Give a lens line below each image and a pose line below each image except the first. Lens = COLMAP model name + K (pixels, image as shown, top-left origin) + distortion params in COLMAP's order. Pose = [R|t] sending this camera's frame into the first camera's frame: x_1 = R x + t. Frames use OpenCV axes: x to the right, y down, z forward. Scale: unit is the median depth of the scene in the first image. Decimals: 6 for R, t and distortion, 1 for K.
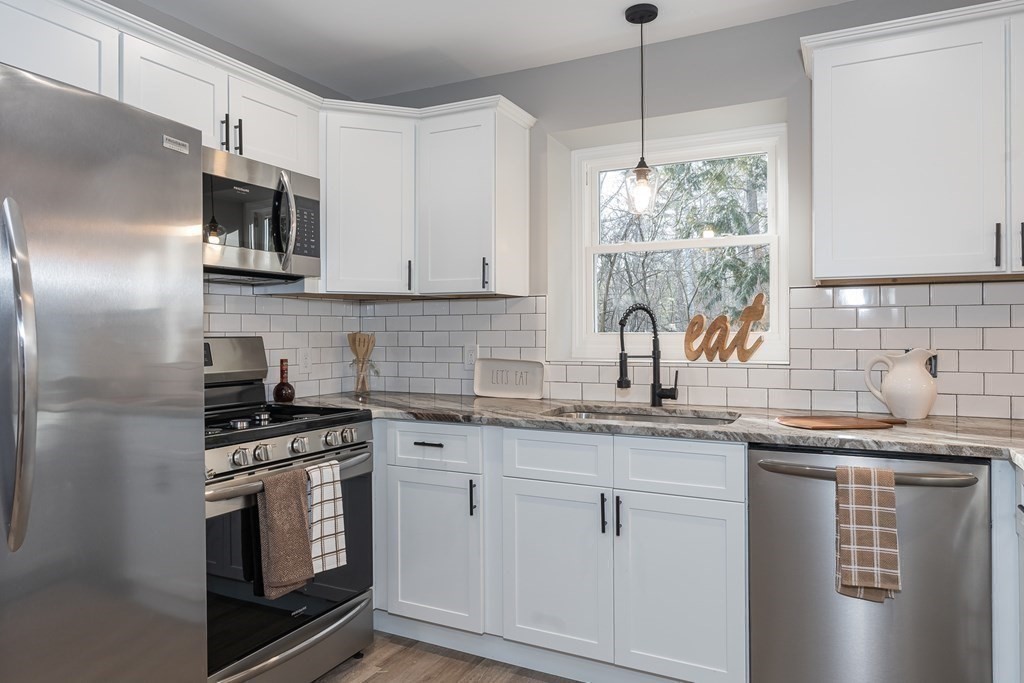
lens RADIAL K [[662.4, 0, 520.1], [0, 662.4, 328.5], [0, 0, 1]] dist [0.000827, 0.000898]
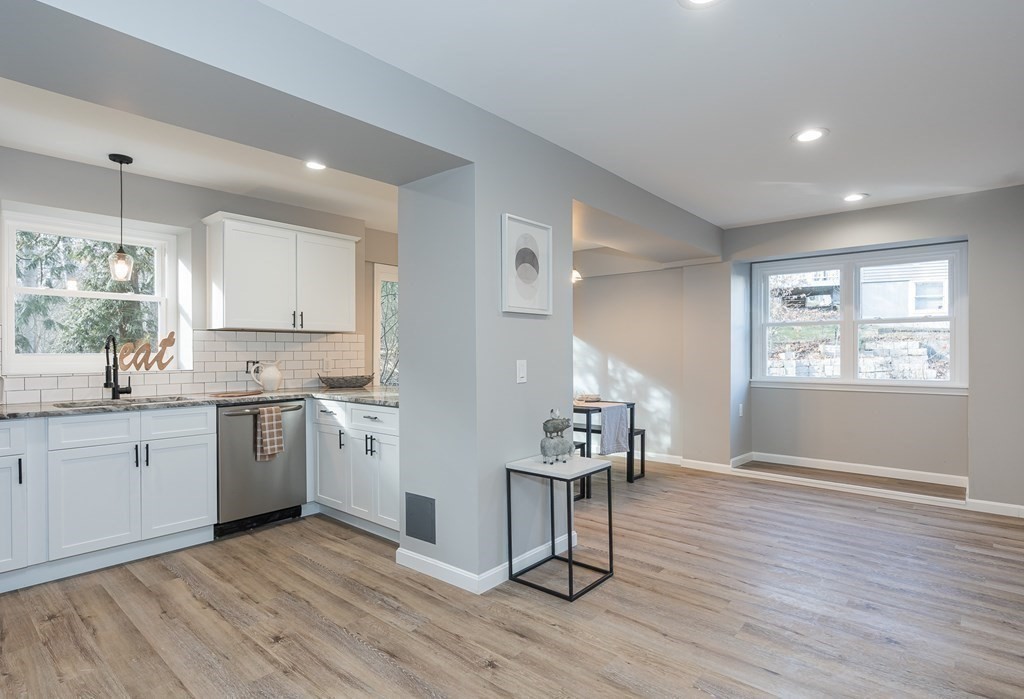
lens RADIAL K [[535.8, 0, 505.2], [0, 535.8, 351.4], [0, 0, 1]] dist [-0.010098, 0.001931]
pose [[0.247718, 0.005038, 0.968819, -0.899133], [-0.002370, 0.999987, -0.004595, 0.005589], [-0.968829, -0.001158, 0.247727, -0.263546]]
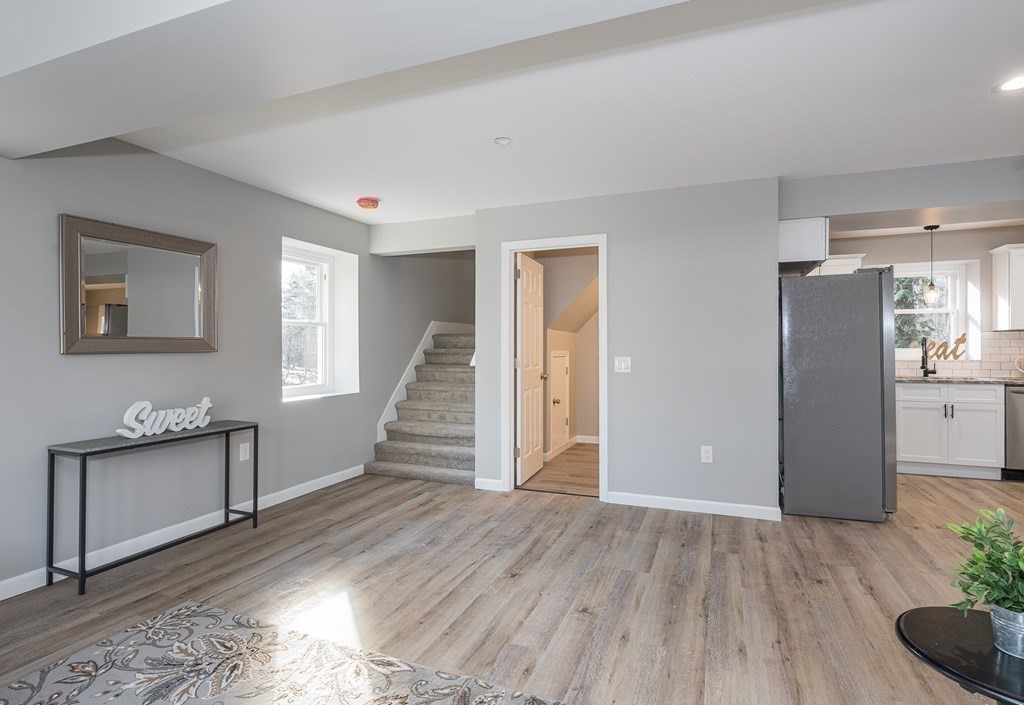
lens RADIAL K [[517.6, 0, 509.3], [0, 517.6, 348.2], [0, 0, 1]] dist [-0.012748, 0.003959]
pose [[0.995555, 0.006412, 0.093967, -1.751173], [-0.006722, 0.999973, 0.002983, 0.012400], [-0.093945, -0.003602, 0.995571, -0.916689]]
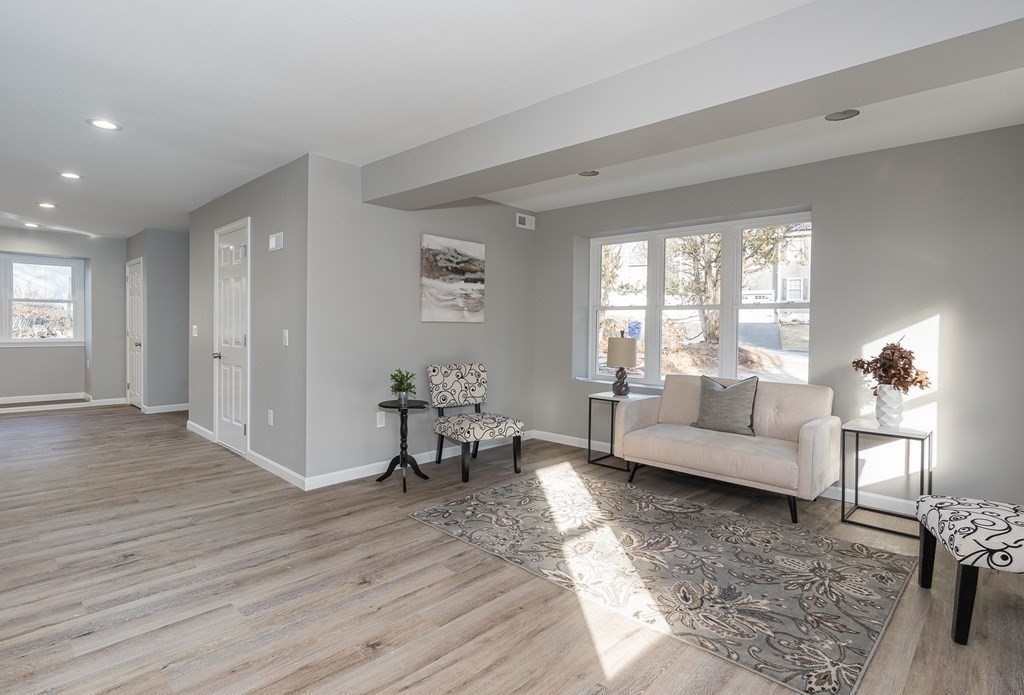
lens RADIAL K [[517.6, 0, 480.6], [0, 517.6, 332.7], [0, 0, 1]] dist [-0.012748, 0.003959]
pose [[-0.948960, -0.006718, 0.315324, -2.034579], [-0.004622, 0.999962, 0.007396, 0.024811], [-0.315361, 0.005561, -0.948955, 0.908845]]
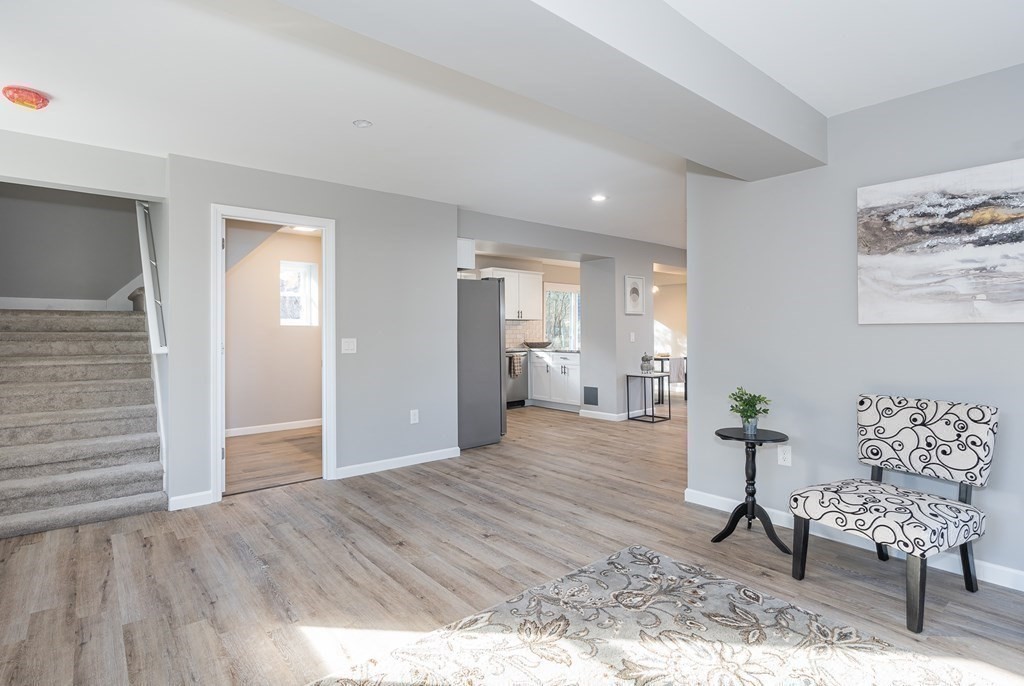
lens RADIAL K [[517.6, 0, 512.1], [0, 517.6, 326.5], [0, 0, 1]] dist [-0.010450, 0.002214]
pose [[0.386234, 0.012775, 0.922313, -2.646159], [-0.003492, 0.999917, -0.012388, 0.022064], [-0.922394, 0.001564, 0.386246, -0.496202]]
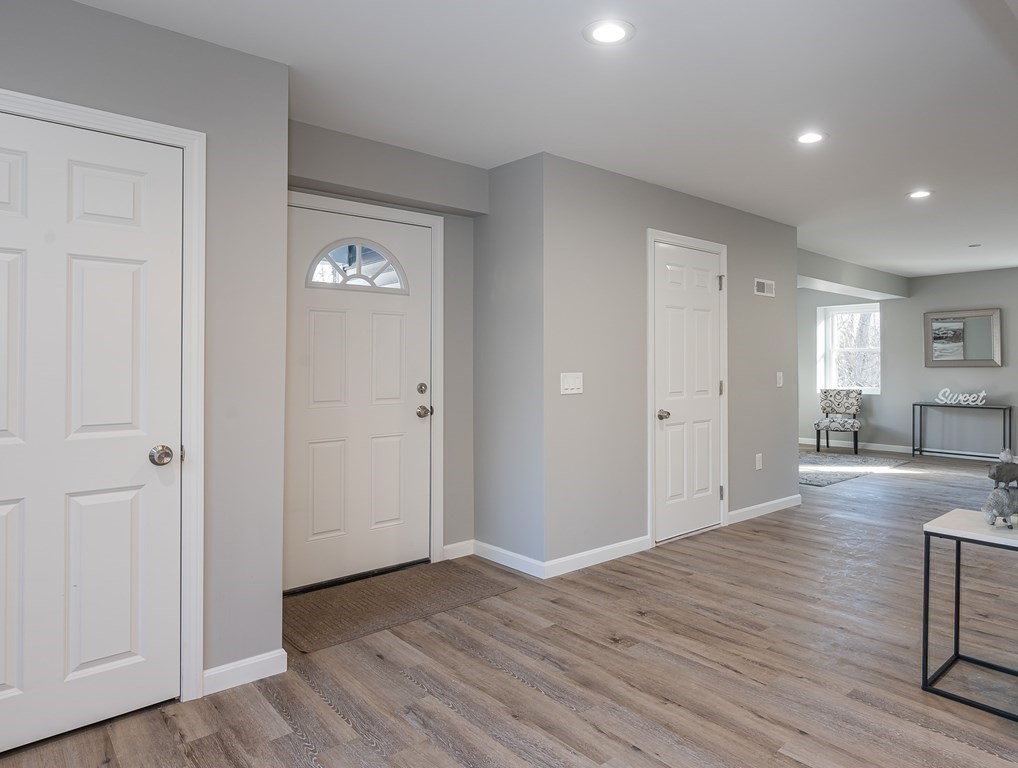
lens RADIAL K [[629.1, 0, 516.2], [0, 629.1, 379.3], [0, 0, 1]] dist [-0.052508, -0.002526]
pose [[-0.408902, 0.025585, -0.912220, 1.385641], [0.023494, 0.999571, 0.017503, -0.012047], [0.912276, -0.014274, -0.409327, -0.383231]]
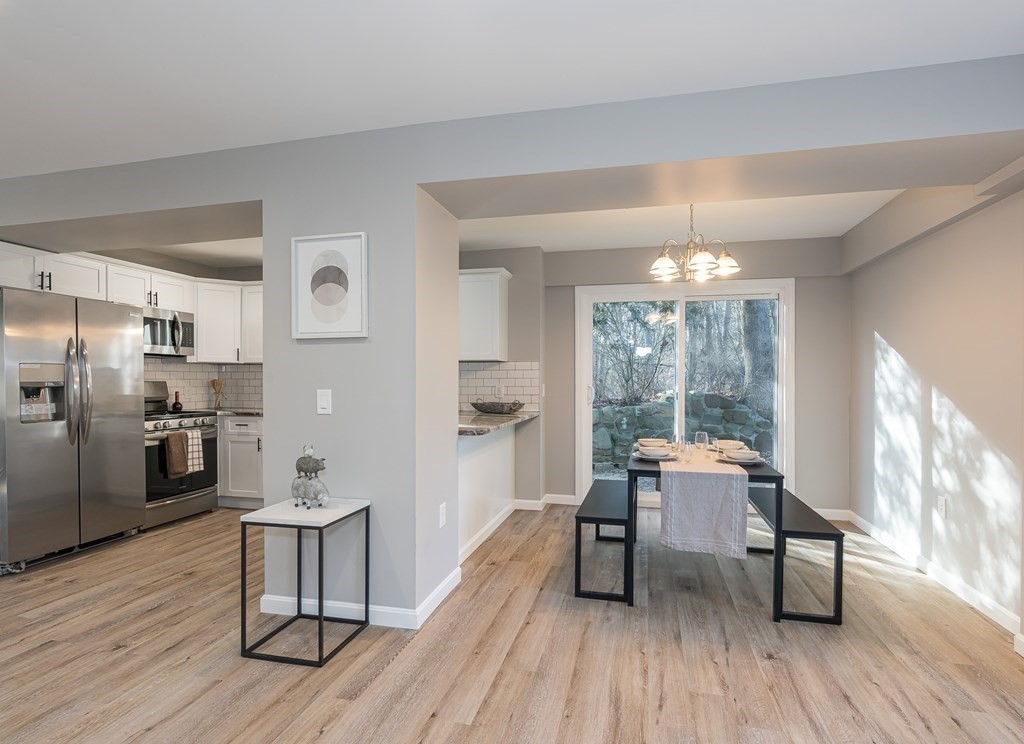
lens RADIAL K [[517.3, 0, 515.9], [0, 517.3, 380.3], [0, 0, 1]] dist [-0.014781, 0.005163]
pose [[0.973097, 0.000820, 0.230393, 0.425312], [-0.002525, 0.999972, 0.007106, -0.008519], [-0.230381, -0.007497, 0.973072, -1.136873]]
